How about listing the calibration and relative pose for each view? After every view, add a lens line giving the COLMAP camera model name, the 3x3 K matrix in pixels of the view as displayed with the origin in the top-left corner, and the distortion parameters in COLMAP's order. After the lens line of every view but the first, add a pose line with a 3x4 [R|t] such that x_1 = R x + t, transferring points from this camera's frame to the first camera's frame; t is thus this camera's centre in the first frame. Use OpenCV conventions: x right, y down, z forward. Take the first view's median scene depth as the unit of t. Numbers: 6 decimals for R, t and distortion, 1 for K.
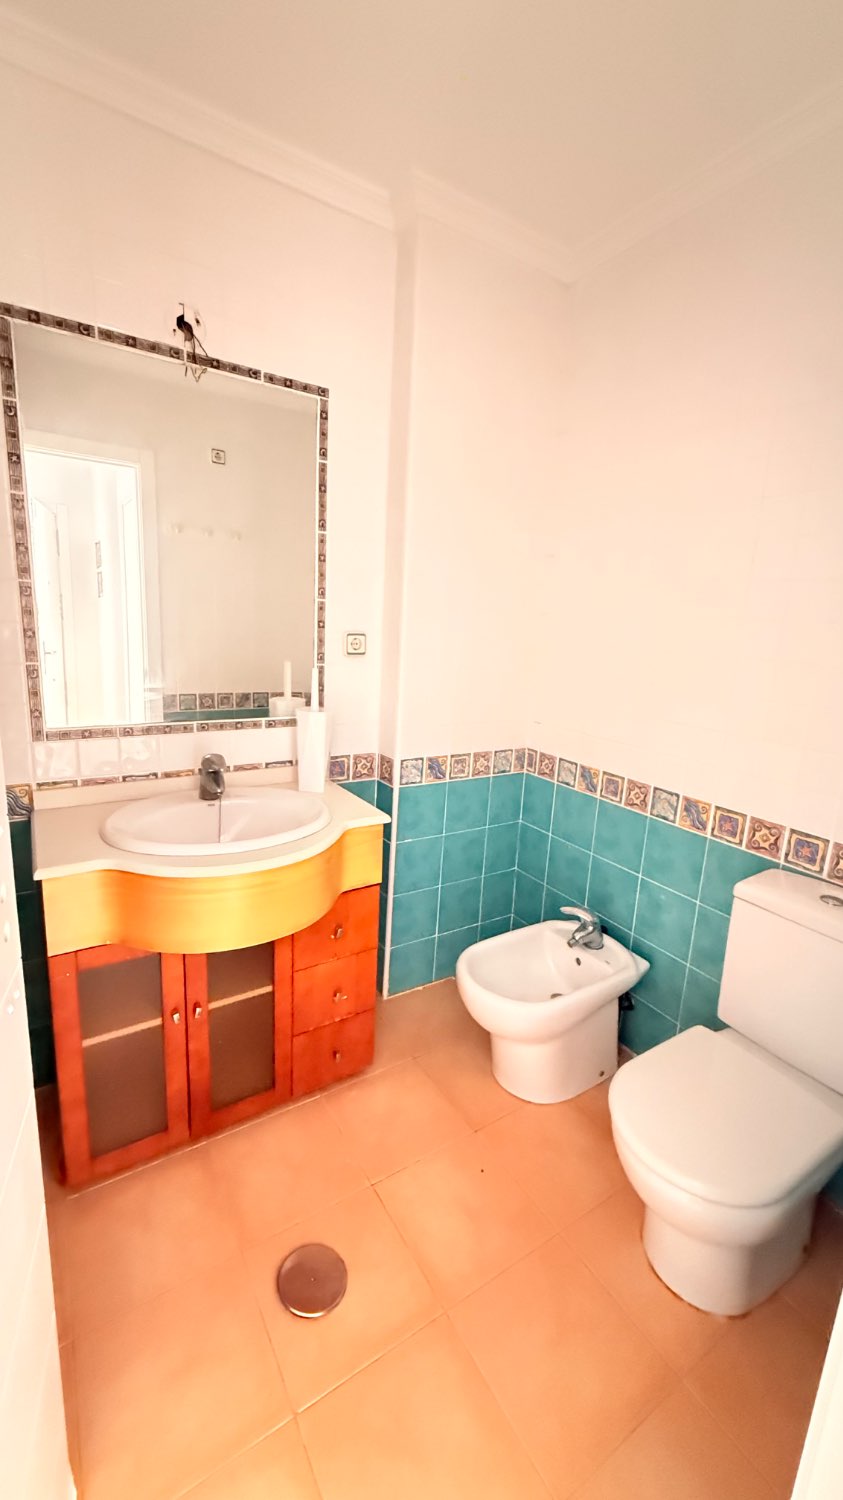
lens RADIAL K [[594.0, 0, 416.6], [0, 594.0, 747.9], [0, 0, 1]] dist [0.000805, 0.000167]
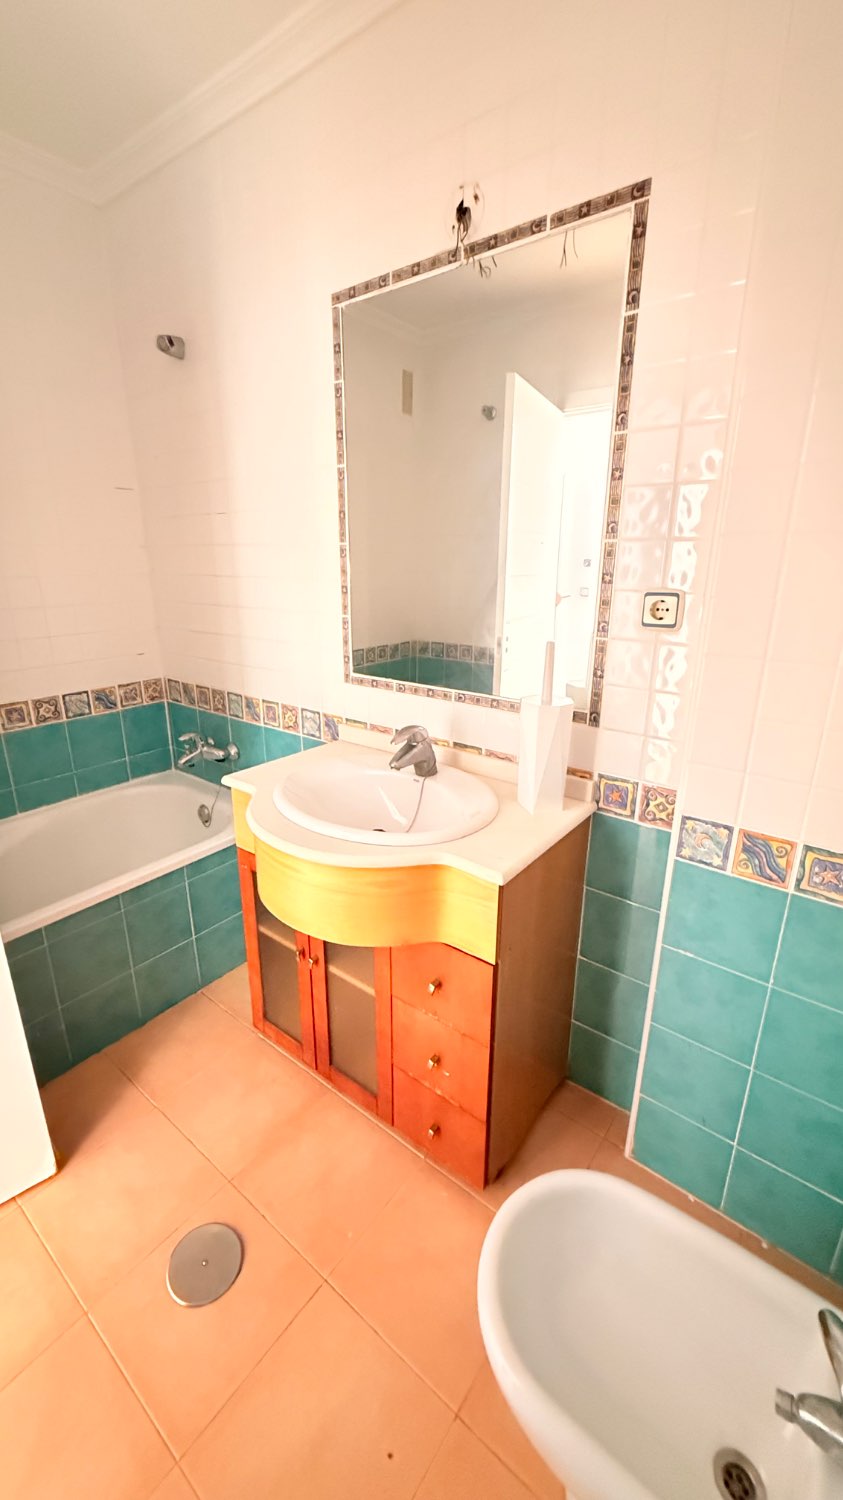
lens RADIAL K [[594.0, 0, 421.3], [0, 594.0, 746.1], [0, 0, 1]] dist [0.000805, 0.000167]
pose [[0.349734, 0.234526, -0.907019, 0.424298], [-0.192592, 0.965479, 0.175381, -0.104530], [0.916839, 0.113348, 0.382829, 0.586378]]
